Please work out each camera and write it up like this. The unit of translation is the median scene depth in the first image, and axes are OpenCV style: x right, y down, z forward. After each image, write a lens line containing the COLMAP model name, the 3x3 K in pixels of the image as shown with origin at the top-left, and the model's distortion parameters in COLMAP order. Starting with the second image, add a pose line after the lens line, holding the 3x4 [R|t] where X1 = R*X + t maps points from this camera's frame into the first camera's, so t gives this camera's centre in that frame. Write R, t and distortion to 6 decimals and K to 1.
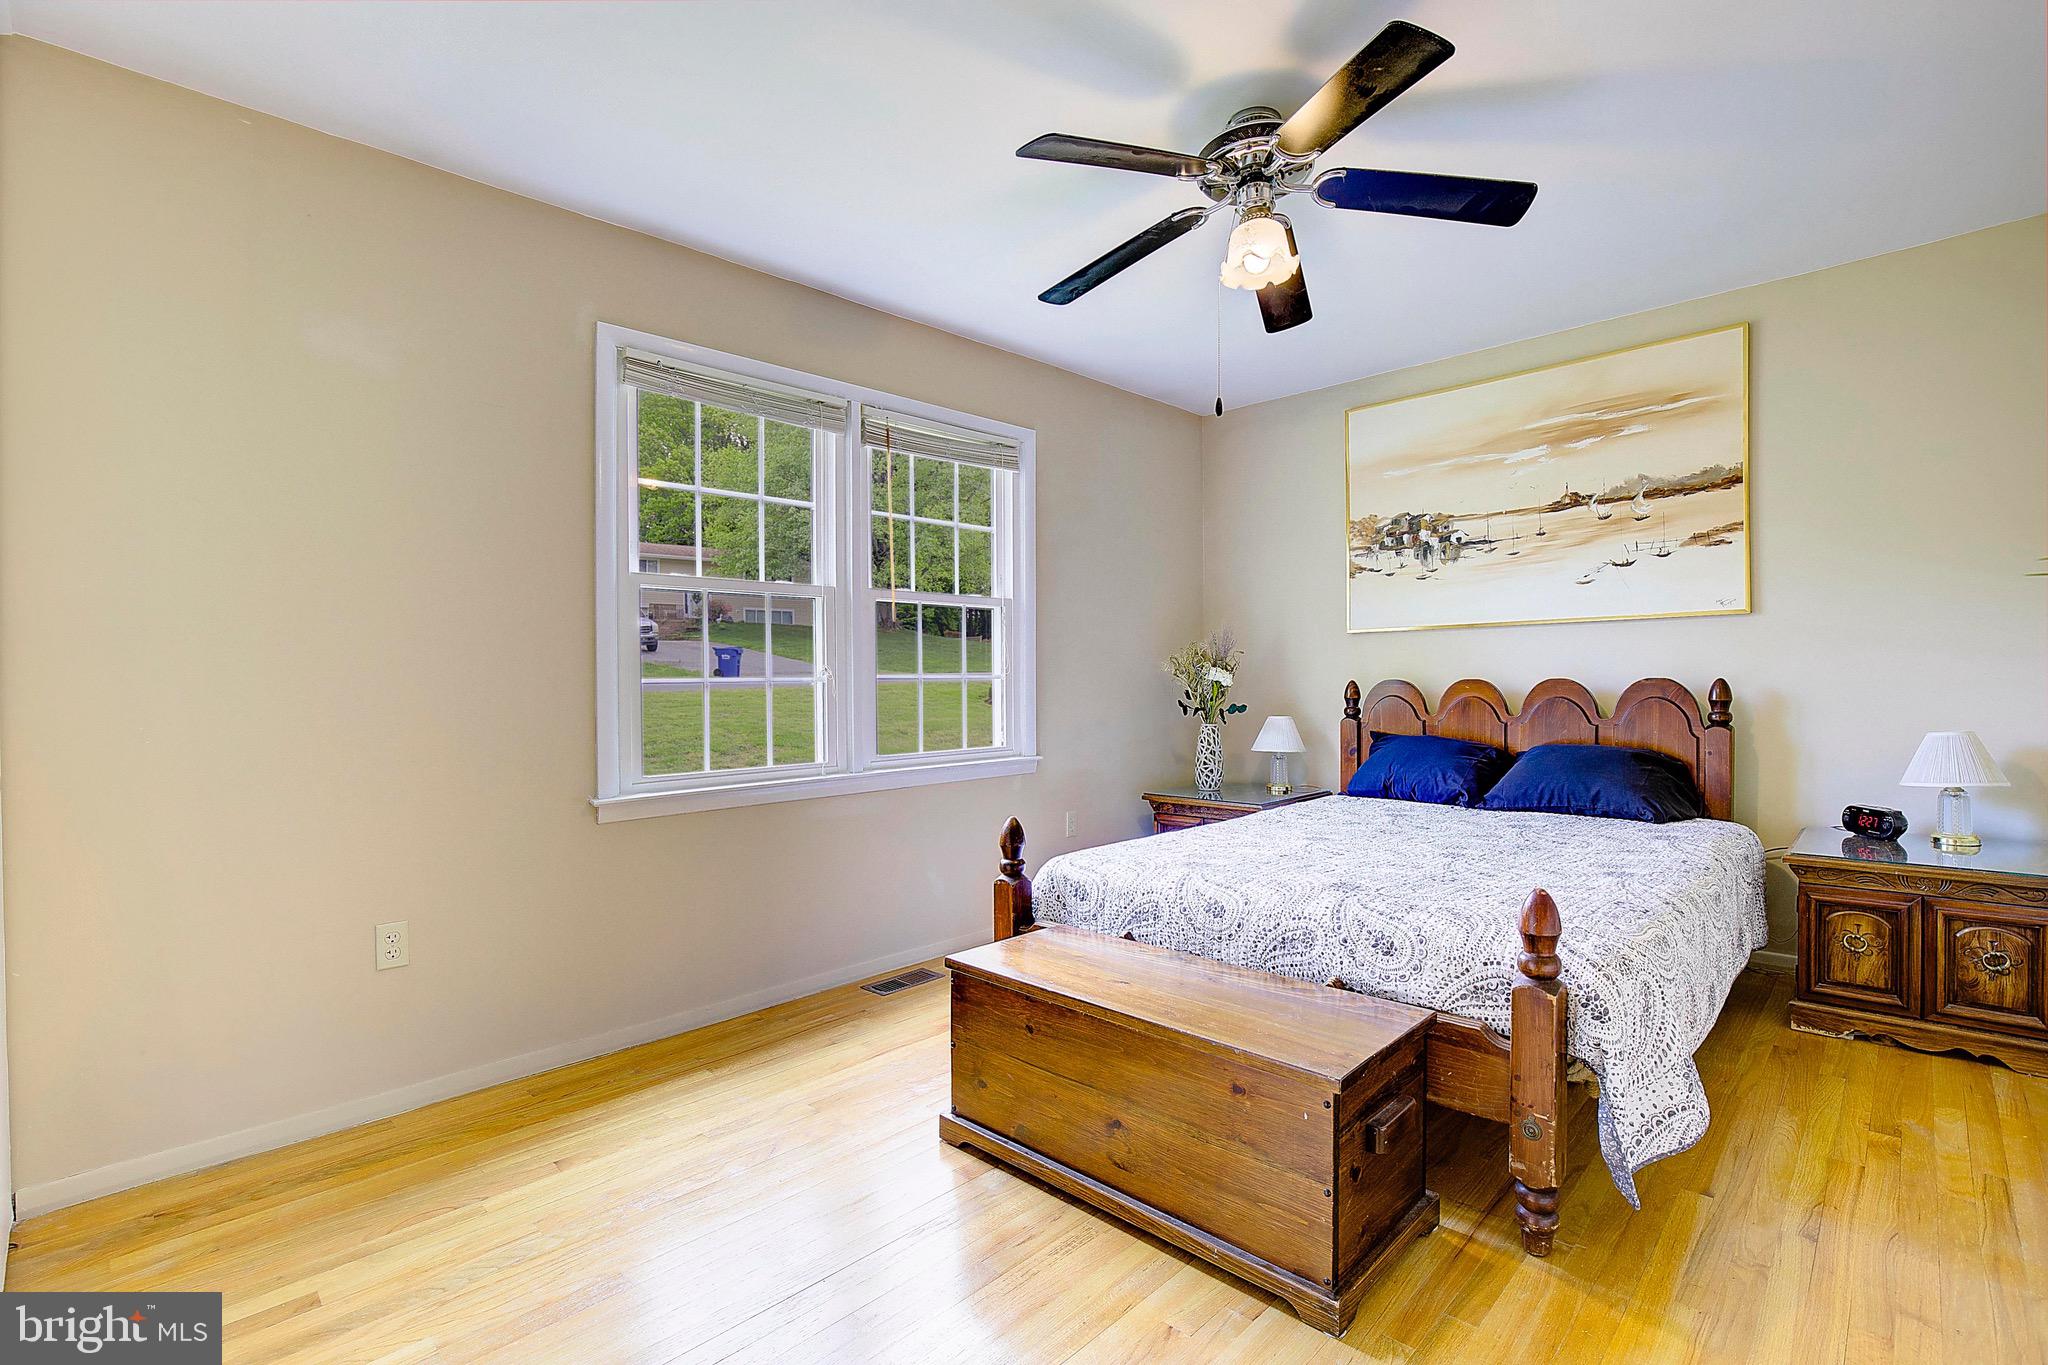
lens RADIAL K [[946.2, 0, 1044.3], [0, 946.2, 673.3], [0, 0, 1]] dist [-0.027516, 0.000848]
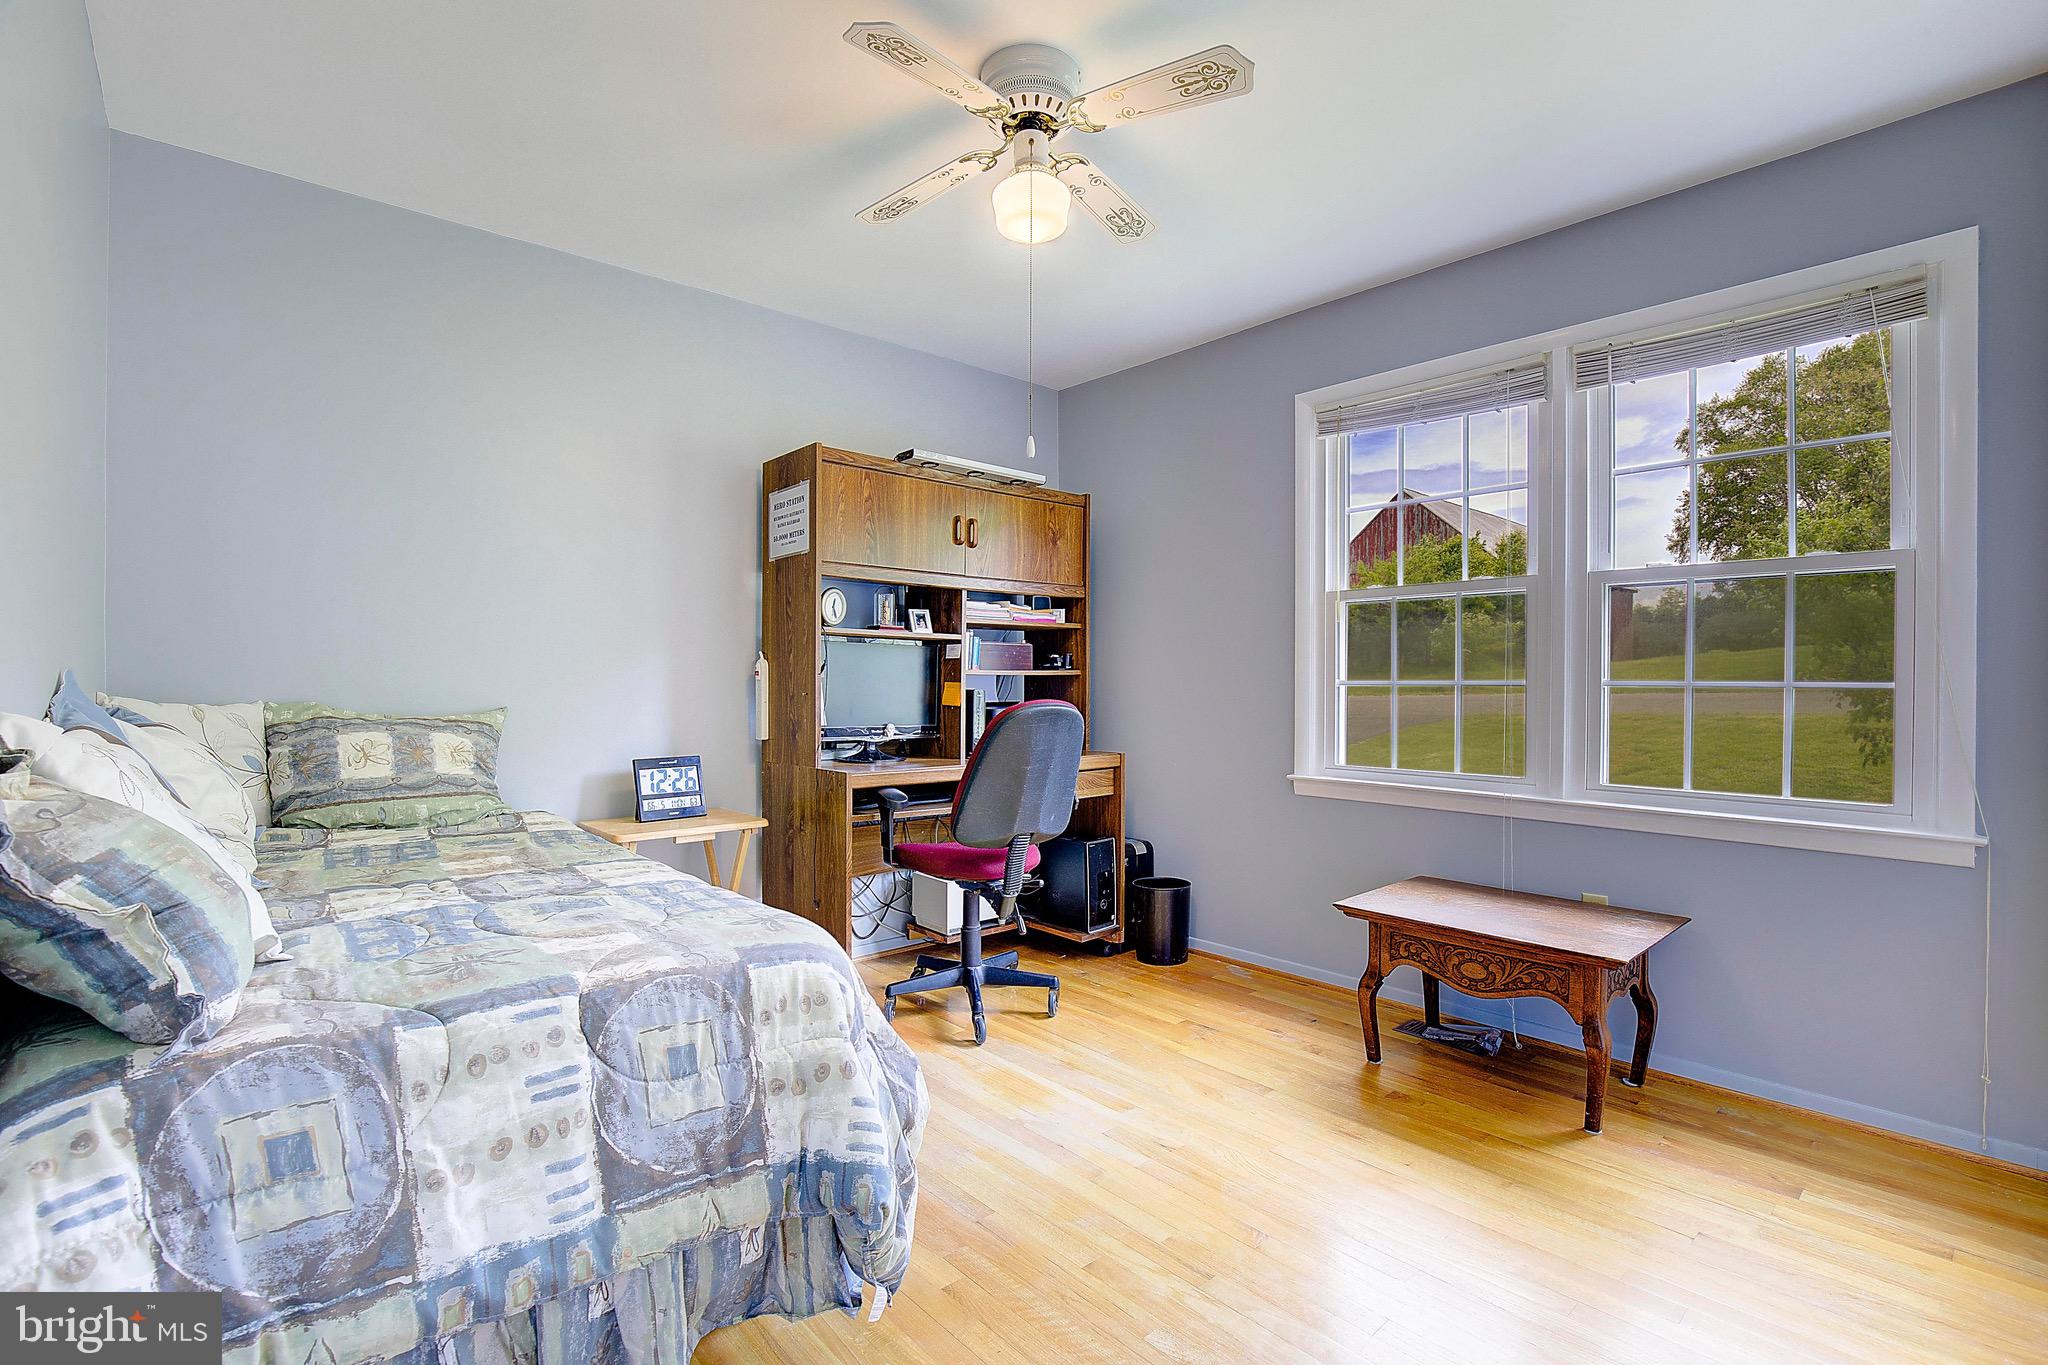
lens RADIAL K [[946.2, 0, 1044.3], [0, 946.2, 673.3], [0, 0, 1]] dist [-0.027516, 0.000848]
pose [[-0.082473, 0.004833, -0.996582, 0.786723], [0.002178, 0.999987, 0.004669, -0.010072], [0.996591, -0.001786, -0.082482, 0.723160]]
